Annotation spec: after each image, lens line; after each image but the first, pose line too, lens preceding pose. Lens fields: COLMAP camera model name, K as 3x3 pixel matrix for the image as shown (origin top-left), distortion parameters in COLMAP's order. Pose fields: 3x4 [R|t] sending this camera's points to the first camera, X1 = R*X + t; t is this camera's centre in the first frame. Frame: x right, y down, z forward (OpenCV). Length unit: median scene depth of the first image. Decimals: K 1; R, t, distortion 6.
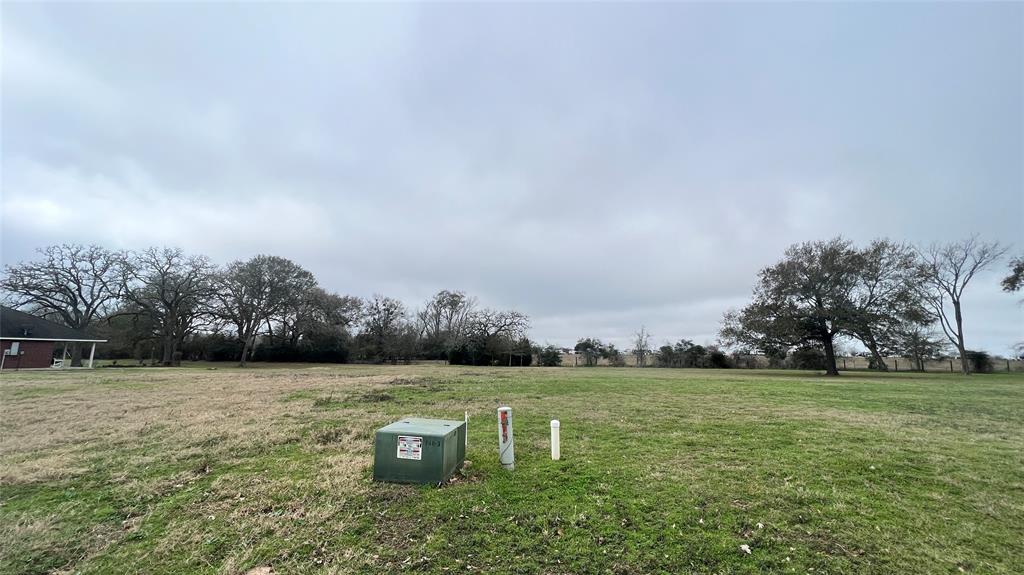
lens RADIAL K [[407.5, 0, 514.3], [0, 407.5, 290.9], [0, 0, 1]] dist [-0.002196, -0.000146]
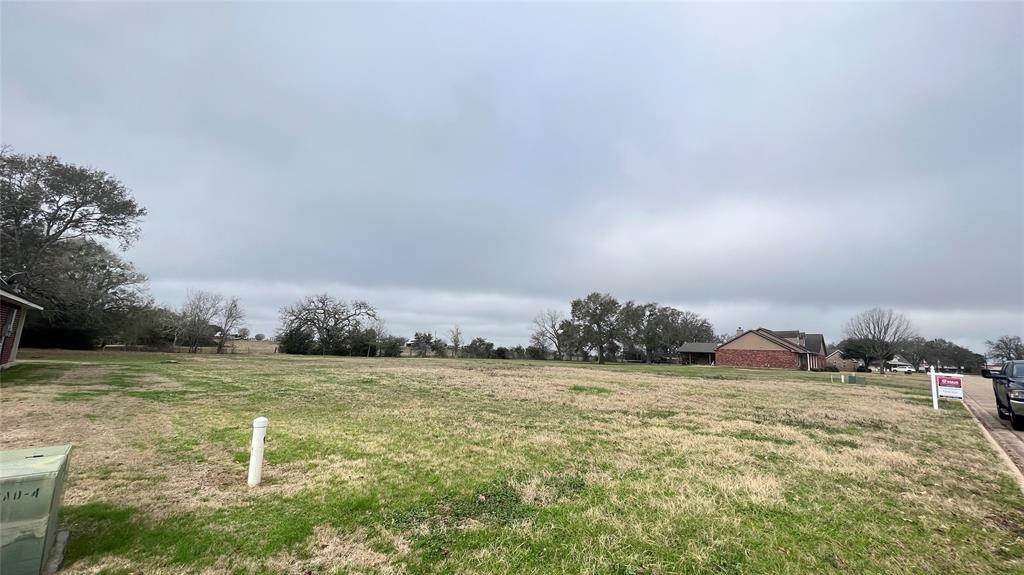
lens RADIAL K [[411.0, 0, 513.8], [0, 411.0, 293.7], [0, 0, 1]] dist [0.000088, -0.000224]
pose [[0.560982, 0.130407, 0.817492, -0.648477], [-0.161215, 0.985817, -0.046629, 0.020834], [-0.811978, -0.105634, 0.574049, 0.139042]]
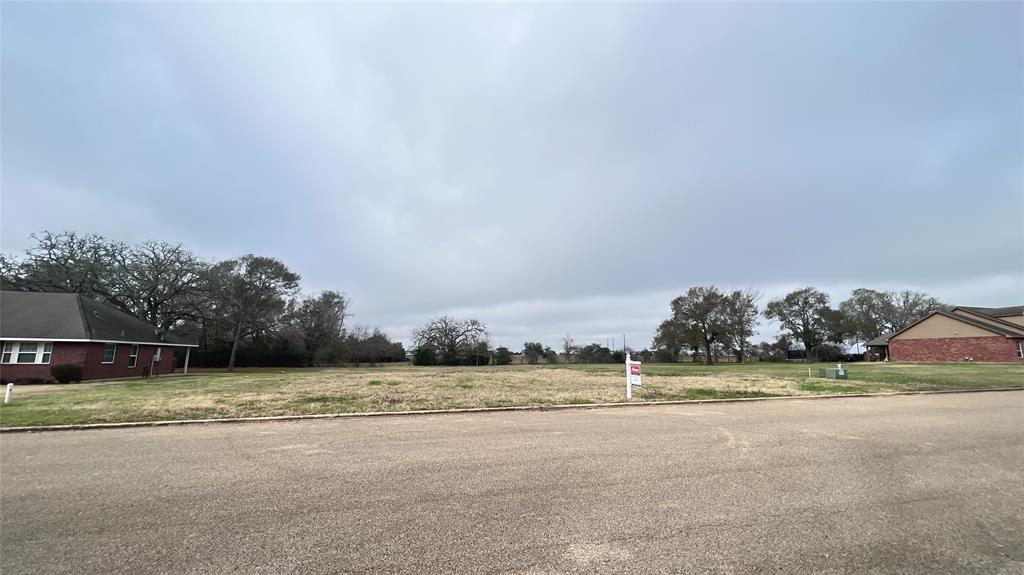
lens RADIAL K [[411.0, 0, 510.1], [0, 411.0, 281.7], [0, 0, 1]] dist [0.000088, -0.000224]
pose [[0.895149, 0.066818, 0.440730, -0.467887], [-0.055796, 0.997721, -0.037938, -0.020345], [-0.442261, 0.009369, 0.896838, -0.128338]]
